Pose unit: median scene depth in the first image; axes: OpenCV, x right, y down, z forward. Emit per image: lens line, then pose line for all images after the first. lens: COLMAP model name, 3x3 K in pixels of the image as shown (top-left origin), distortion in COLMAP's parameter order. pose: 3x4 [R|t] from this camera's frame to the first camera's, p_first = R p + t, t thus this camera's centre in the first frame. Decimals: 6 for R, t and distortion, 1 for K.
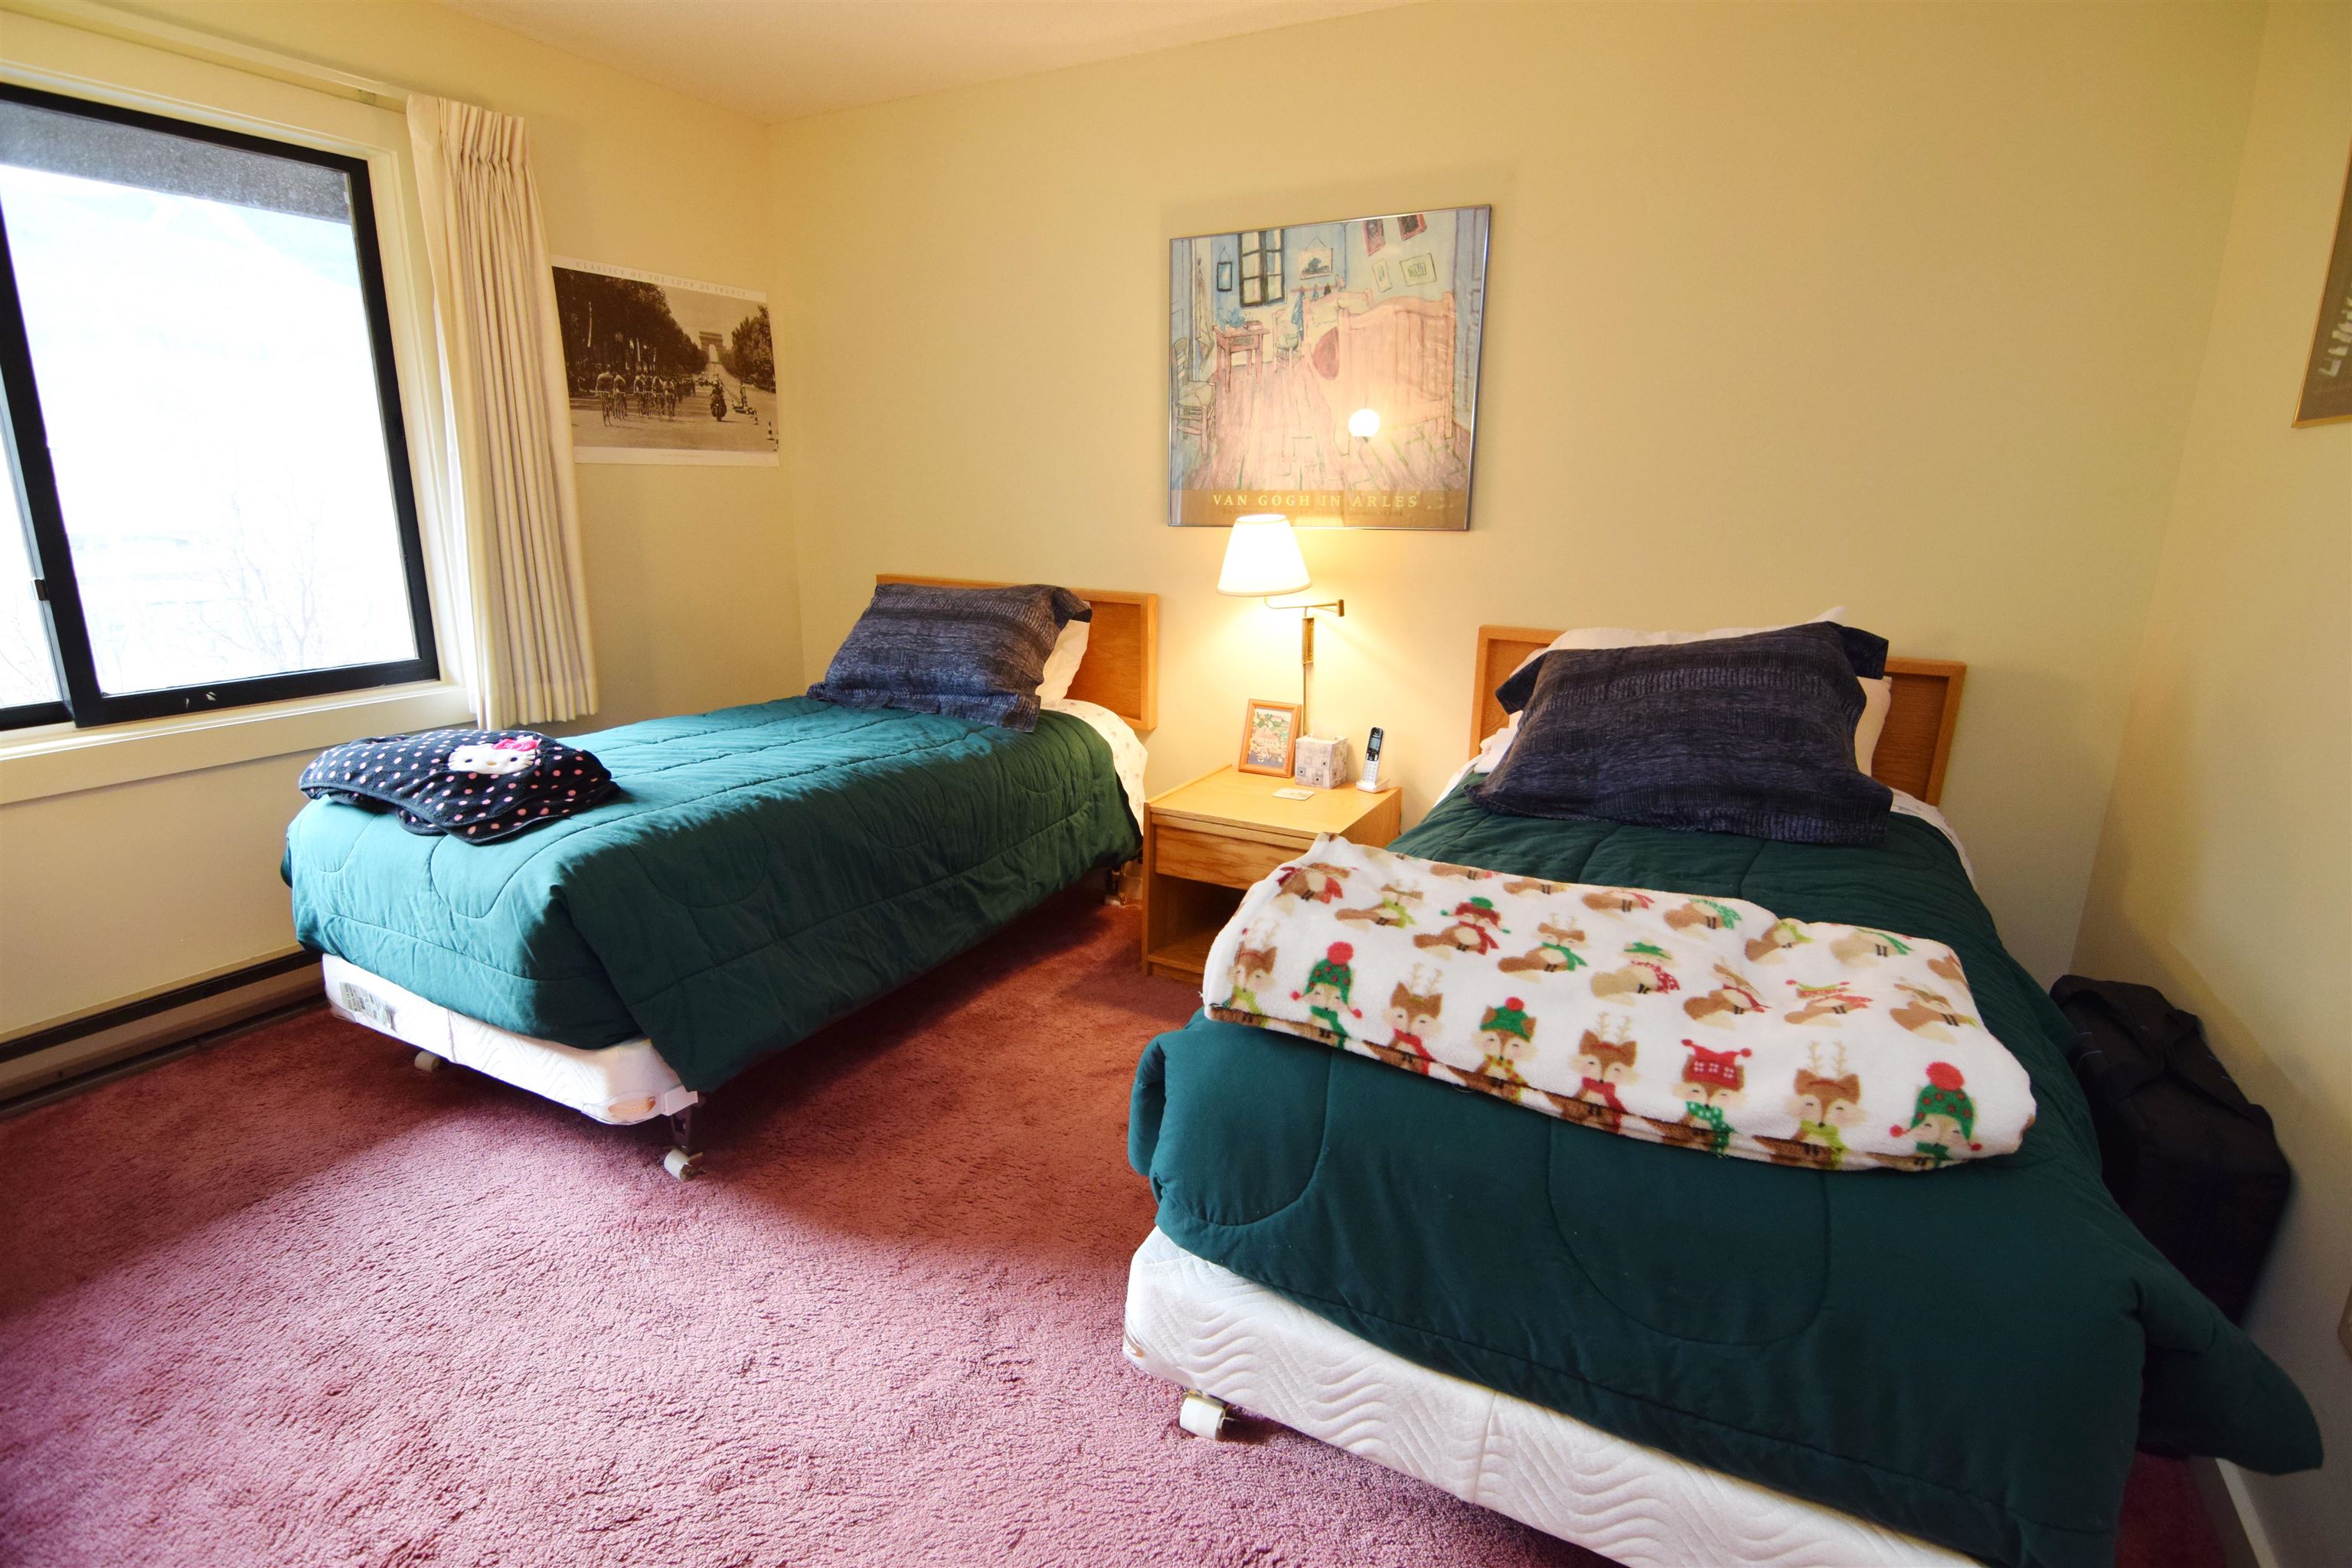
lens RADIAL K [[1136.3, 0, 1169.3], [0, 1136.3, 779.8], [0, 0, 1]] dist [-0.009538, -0.009229]
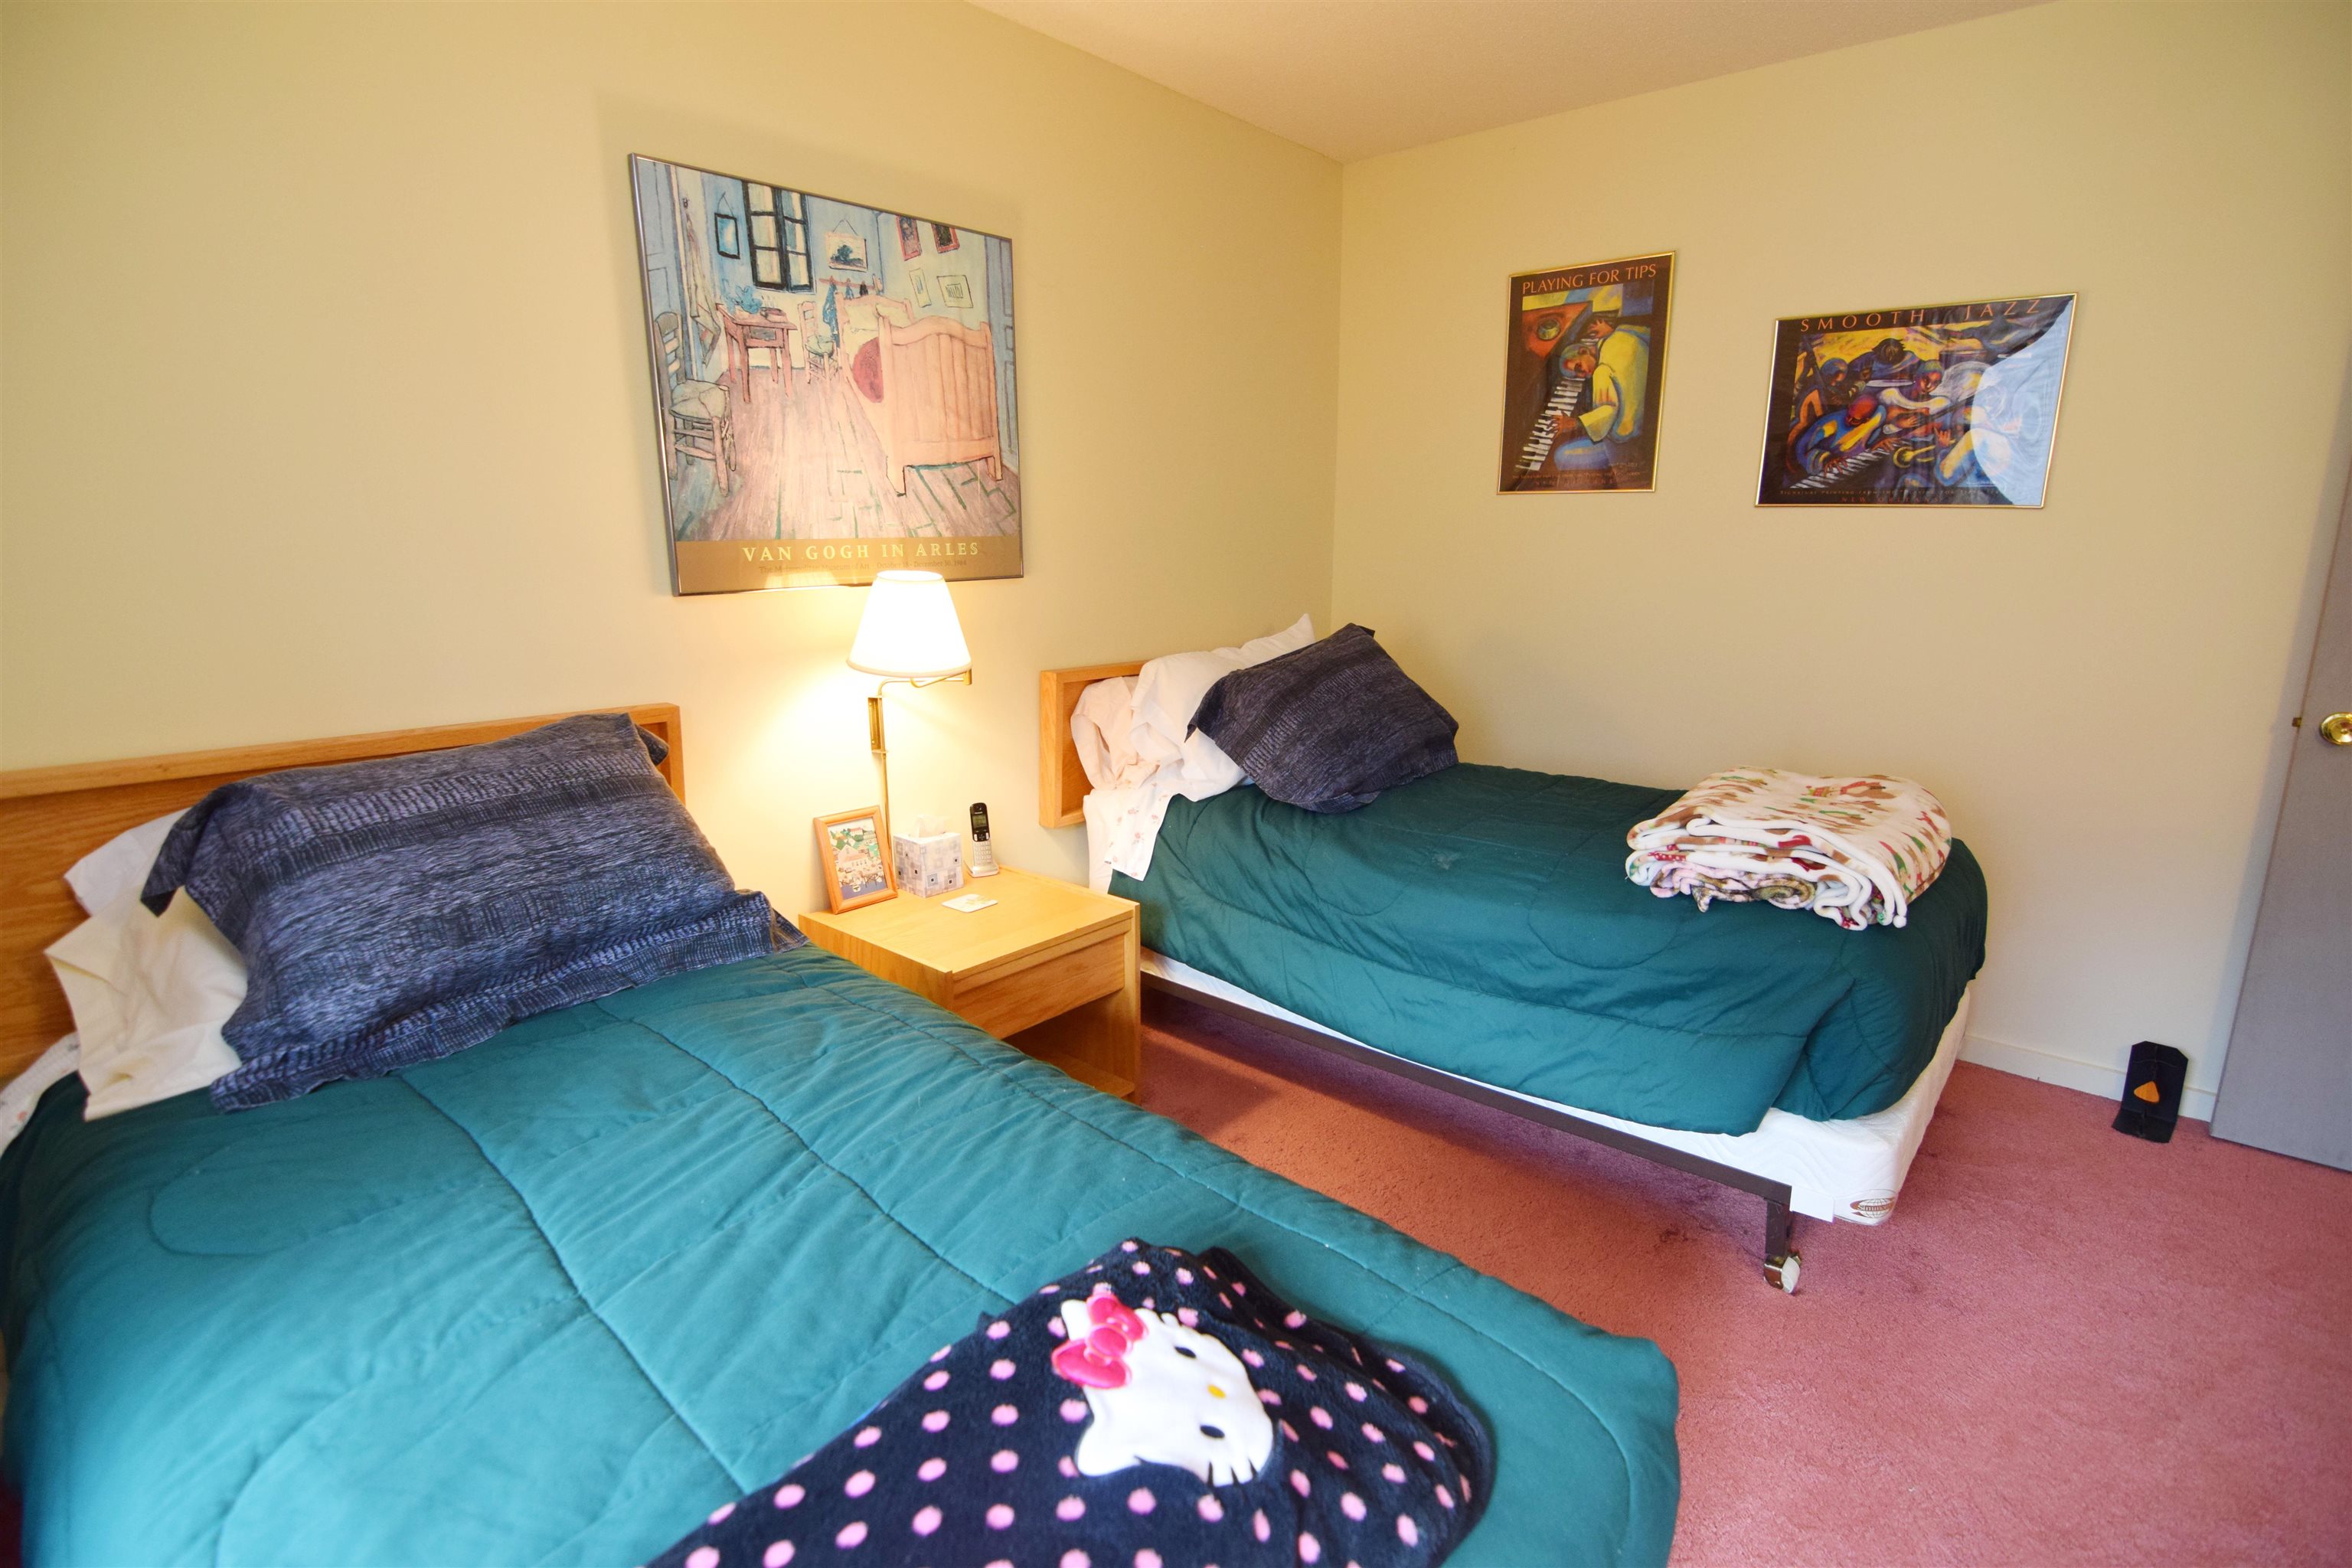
lens RADIAL K [[1136.3, 0, 1169.3], [0, 1136.3, 779.8], [0, 0, 1]] dist [-0.009538, -0.009229]
pose [[0.222583, -0.222099, 0.949278, -0.625812], [0.244020, 0.955402, 0.166315, -0.175988], [-0.943881, 0.194624, 0.266853, 0.628867]]
